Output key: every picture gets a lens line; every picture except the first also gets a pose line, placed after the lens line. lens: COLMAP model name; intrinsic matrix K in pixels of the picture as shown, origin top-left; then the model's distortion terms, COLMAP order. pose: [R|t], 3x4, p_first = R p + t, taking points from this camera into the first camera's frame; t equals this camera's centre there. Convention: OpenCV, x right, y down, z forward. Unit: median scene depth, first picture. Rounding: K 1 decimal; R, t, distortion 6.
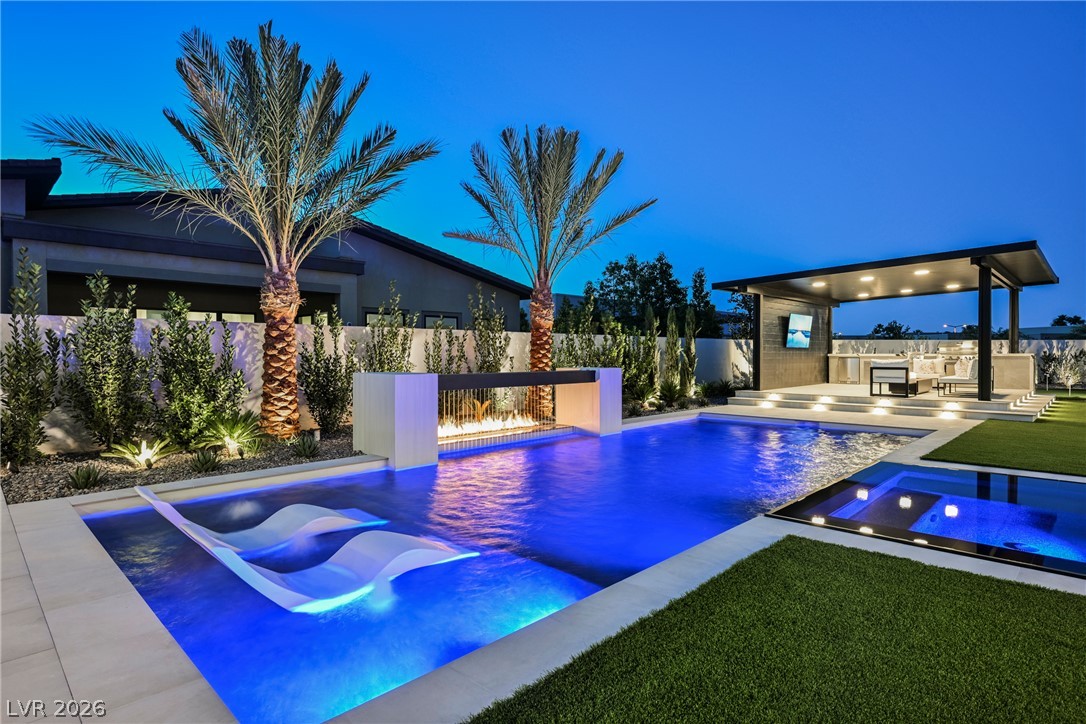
lens RADIAL K [[576.7, 0, 541.5], [0, 576.7, 358.0], [0, 0, 1]] dist [-0.000694, 0.000042]
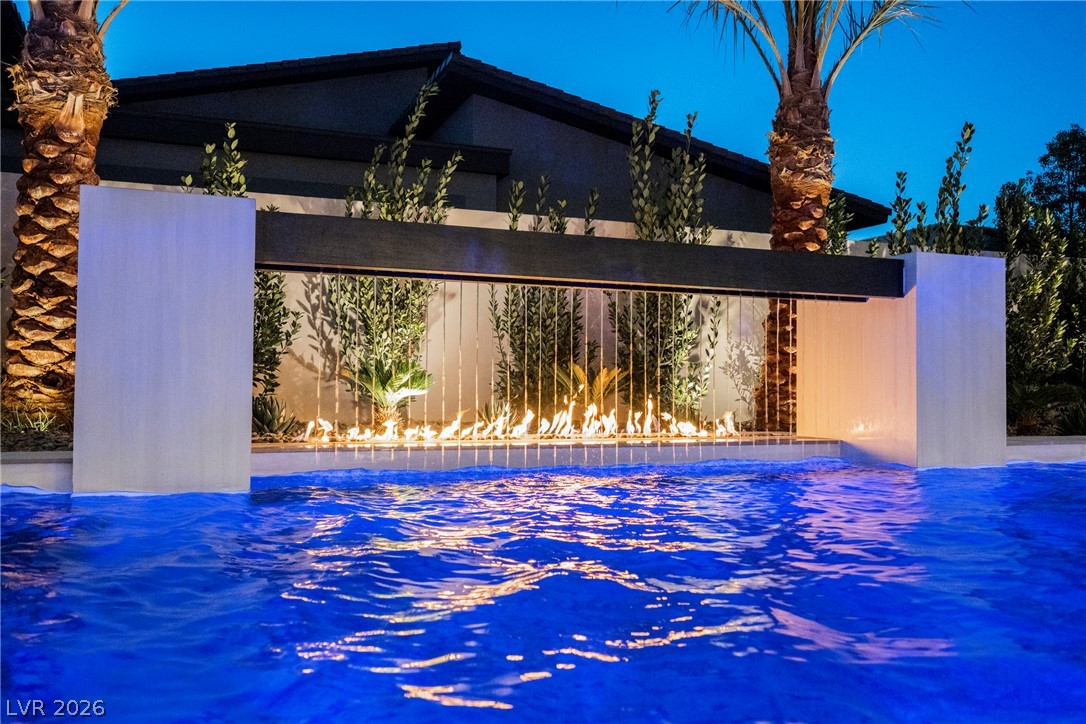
lens RADIAL K [[937.2, 0, 544.2], [0, 937.2, 361.1], [0, 0, 1]] dist [0.000493, -0.001653]
pose [[0.913467, -0.002713, -0.406904, 0.145356], [-0.012055, 0.999358, -0.033726, 0.114768], [0.406735, 0.035713, 0.912848, 0.536907]]
